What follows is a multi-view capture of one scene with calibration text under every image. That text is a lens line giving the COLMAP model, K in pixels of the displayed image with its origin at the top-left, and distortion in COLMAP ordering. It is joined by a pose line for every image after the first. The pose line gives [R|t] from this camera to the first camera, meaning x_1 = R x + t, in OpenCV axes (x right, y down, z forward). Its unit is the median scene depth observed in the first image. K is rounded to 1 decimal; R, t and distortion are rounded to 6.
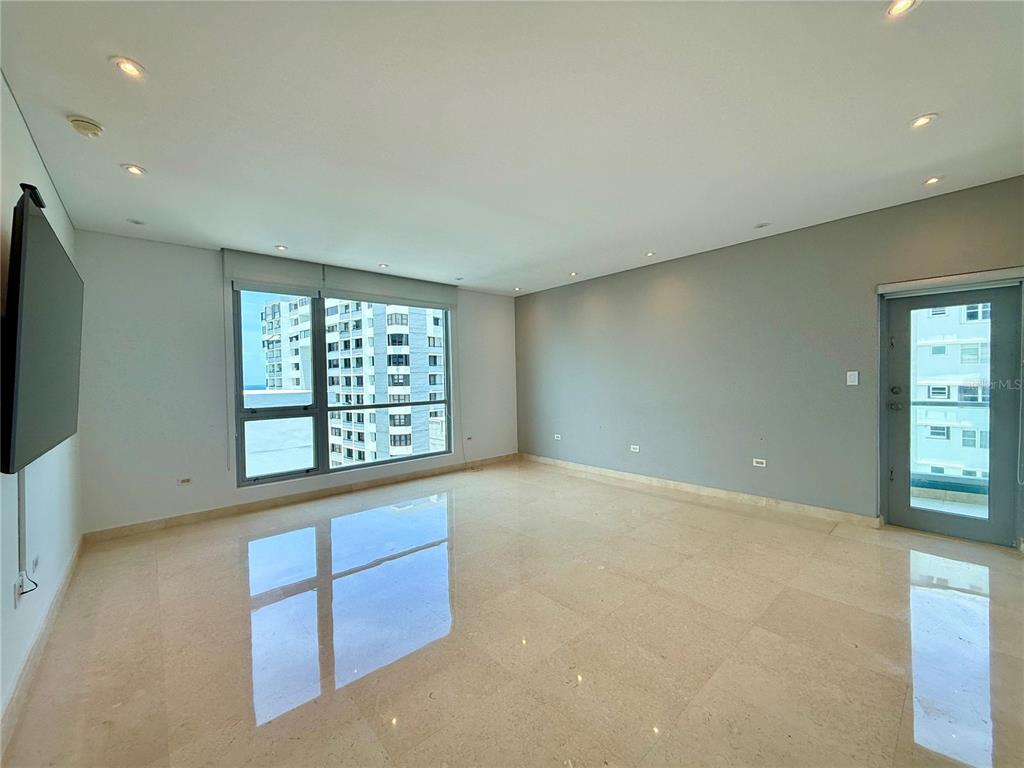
lens RADIAL K [[408.5, 0, 510.0], [0, 408.5, 384.7], [0, 0, 1]] dist [-0.000788, 0.000494]
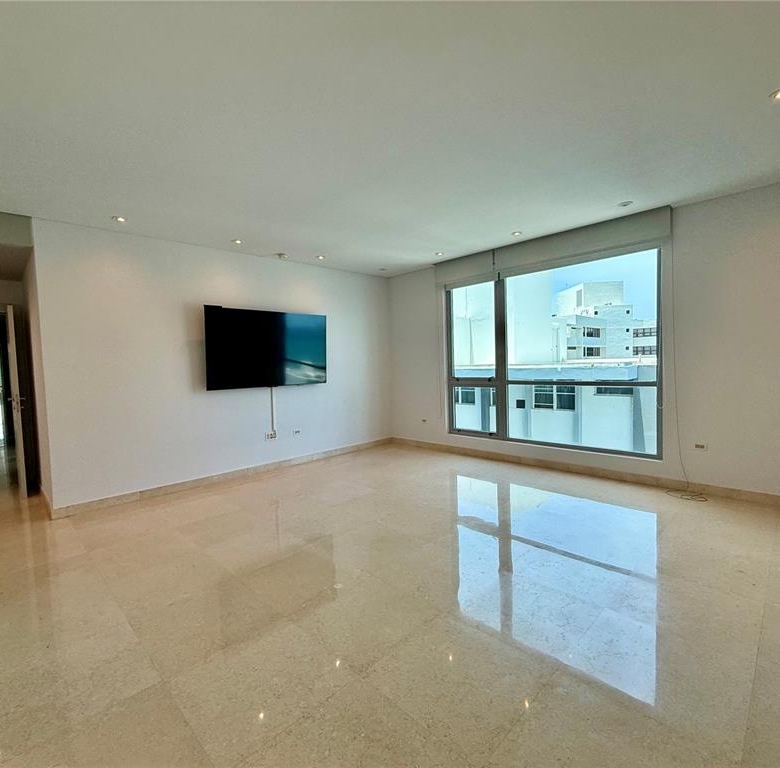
lens RADIAL K [[408.6, 0, 388.5], [0, 408.6, 384.7], [0, 0, 1]] dist [0.002144, -0.001112]
pose [[0.042238, 0.070160, -0.996641, 0.642552], [0.012687, 0.997413, 0.070752, -0.014525], [0.999027, -0.015633, 0.041239, 0.665928]]
